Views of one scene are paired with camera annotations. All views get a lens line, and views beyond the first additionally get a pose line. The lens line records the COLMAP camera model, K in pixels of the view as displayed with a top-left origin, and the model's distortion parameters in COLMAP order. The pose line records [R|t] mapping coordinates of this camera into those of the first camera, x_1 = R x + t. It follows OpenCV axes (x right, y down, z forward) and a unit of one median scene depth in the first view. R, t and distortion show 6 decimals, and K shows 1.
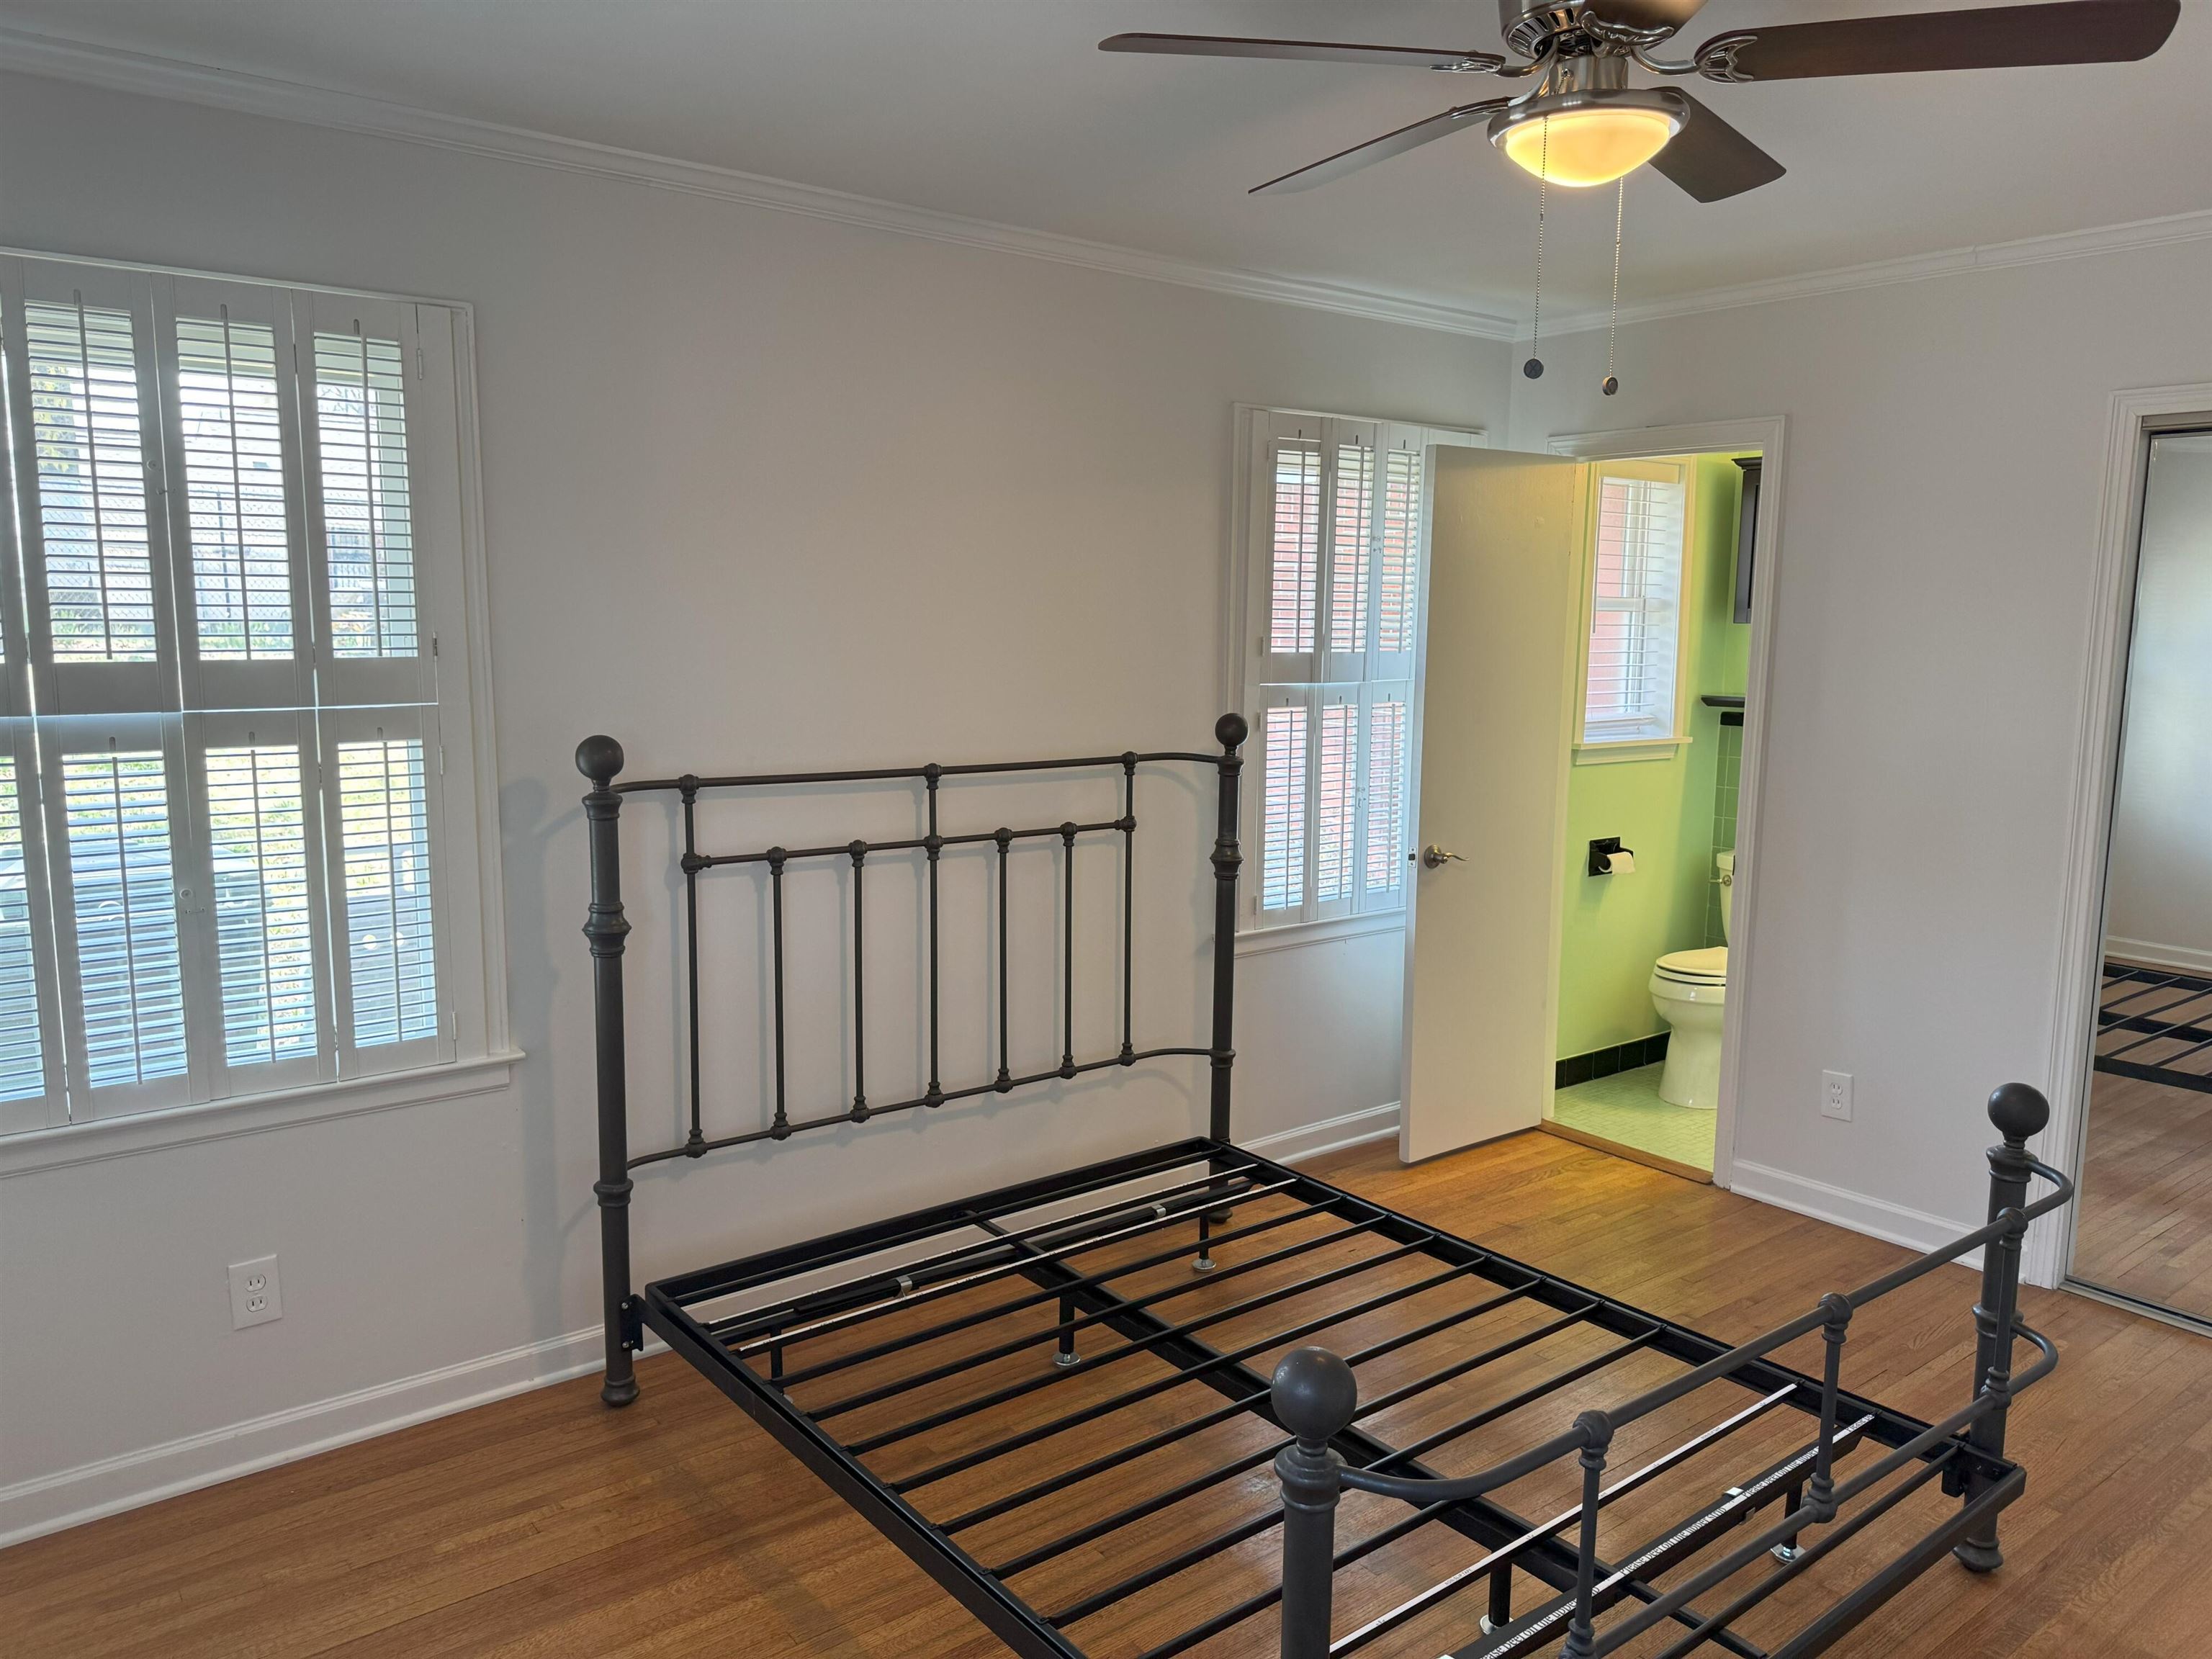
lens RADIAL K [[1559.1, 0, 1106.0], [0, 1559.1, 829.5], [0, 0, 1]] dist [0.061530, -0.002265]
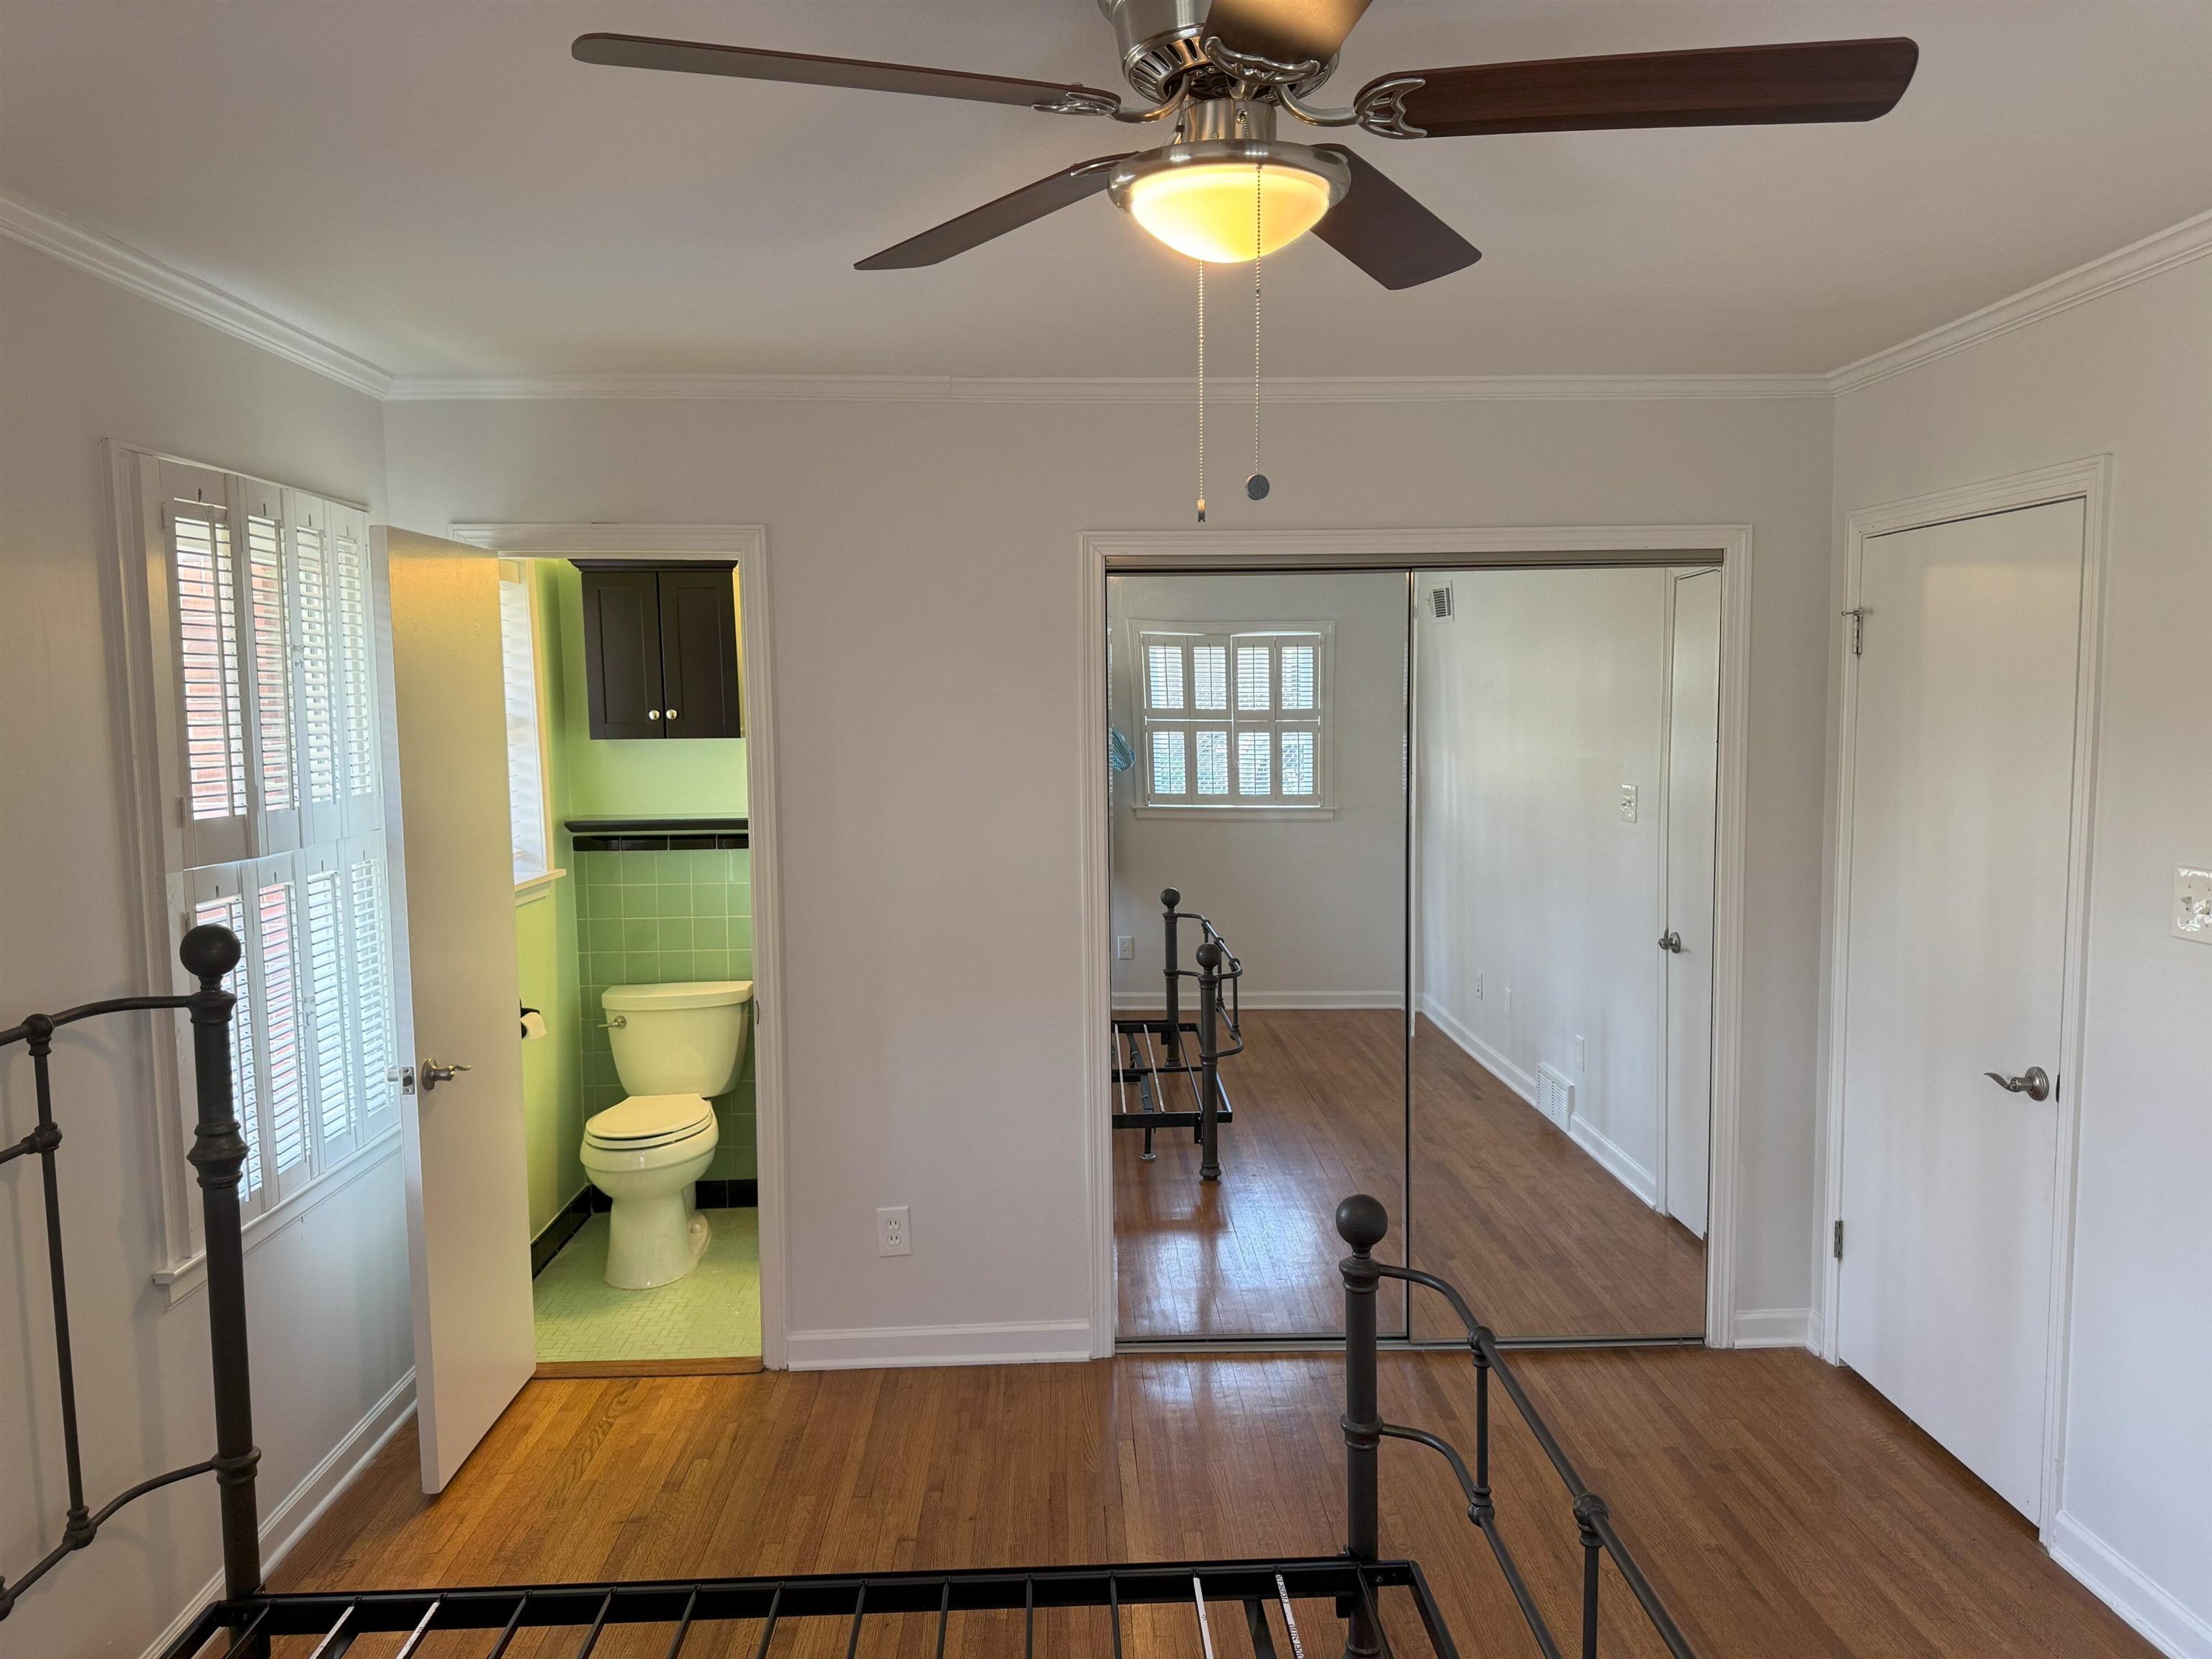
lens RADIAL K [[1557.2, 0, 1106.0], [0, 1557.2, 829.5], [0, 0, 1]] dist [-0.000022, -0.006070]
pose [[0.592819, -0.087861, 0.800529, -0.205343], [0.131065, 0.991304, 0.011741, -0.072314], [-0.794599, 0.097961, 0.599179, 0.327650]]
